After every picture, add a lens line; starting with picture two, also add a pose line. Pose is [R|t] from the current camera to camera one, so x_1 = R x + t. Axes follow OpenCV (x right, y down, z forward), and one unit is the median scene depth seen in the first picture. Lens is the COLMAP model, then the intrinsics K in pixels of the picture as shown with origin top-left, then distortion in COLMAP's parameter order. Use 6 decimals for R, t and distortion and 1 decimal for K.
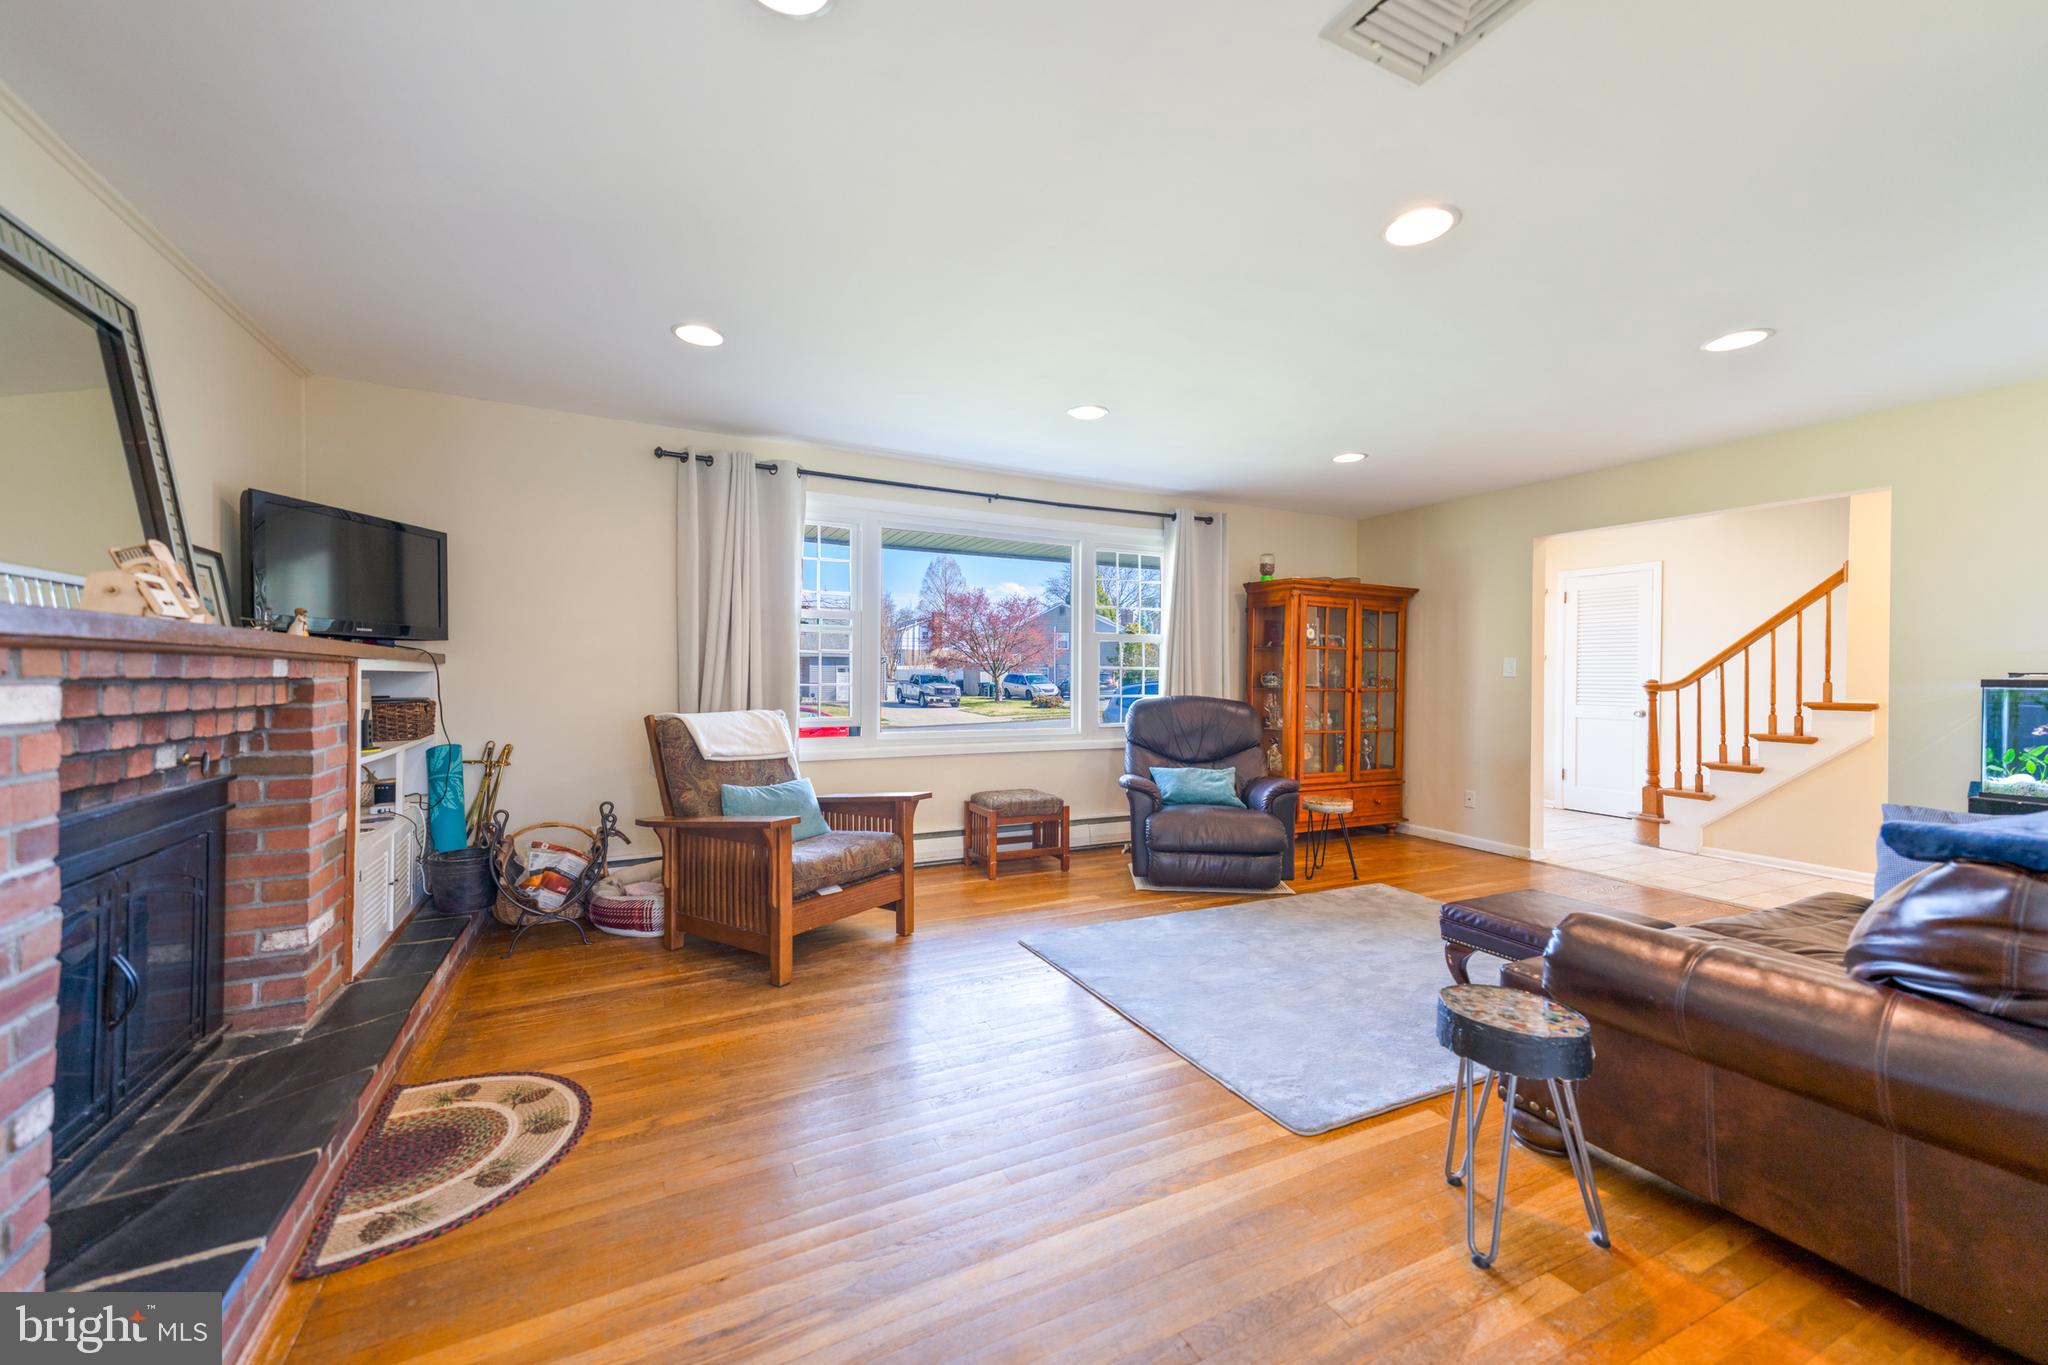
lens RADIAL K [[788.4, 0, 1022.6], [0, 788.4, 678.2], [0, 0, 1]] dist [0.025363, -0.000247]
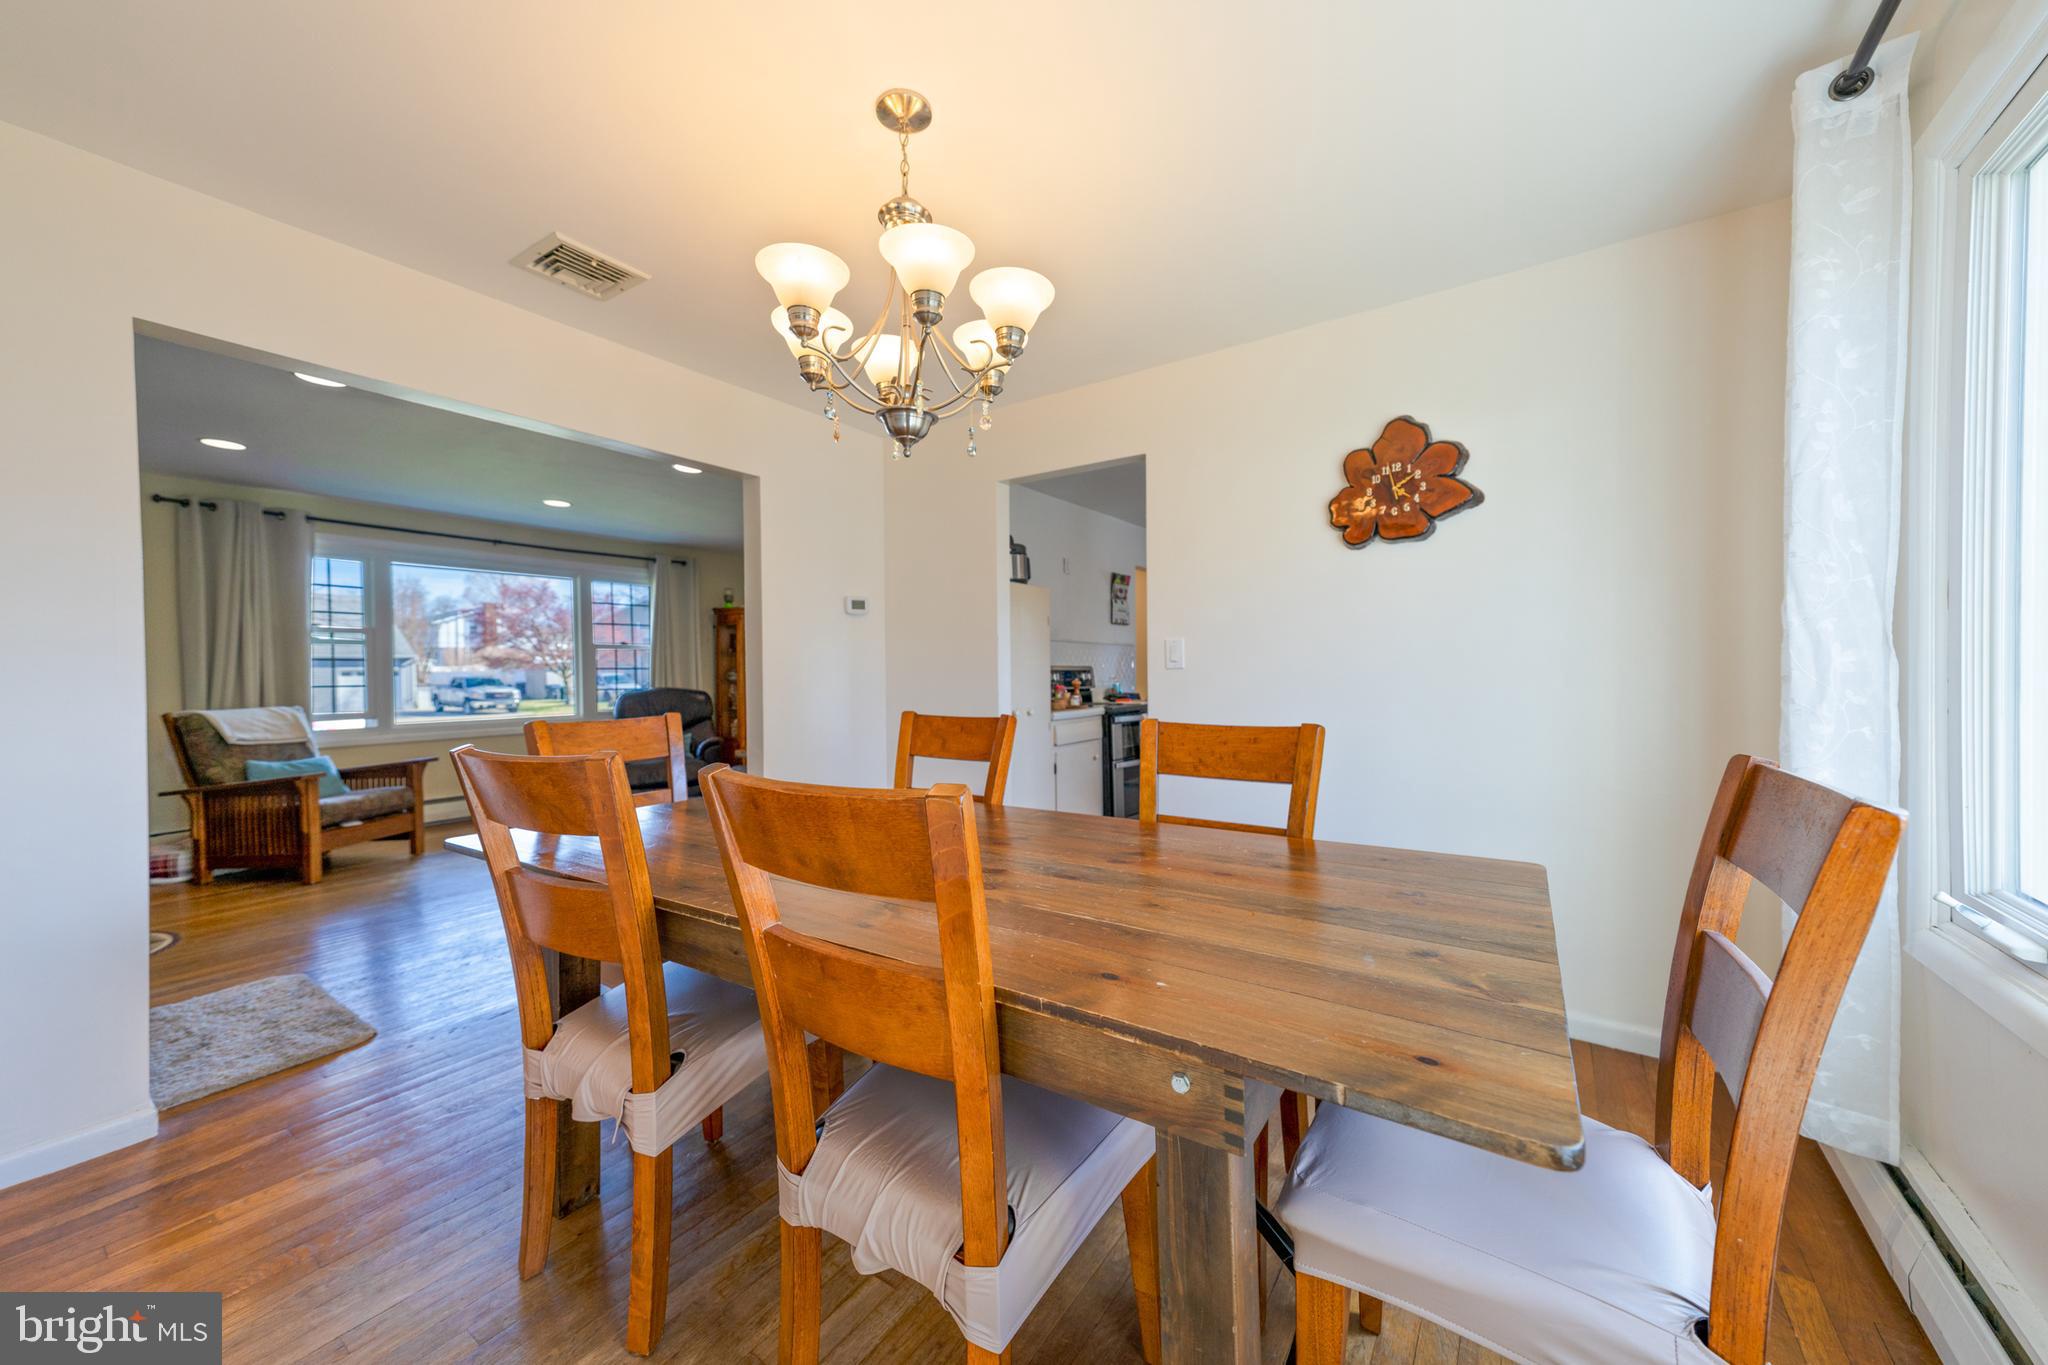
lens RADIAL K [[788.4, 0, 988.1], [0, 788.4, 679.0], [0, 0, 1]] dist [0.025363, -0.000247]
pose [[0.900335, -0.022105, 0.434636, 0.153608], [0.019721, 0.999756, 0.009996, 0.005033], [-0.434751, -0.000428, 0.900551, -0.729612]]
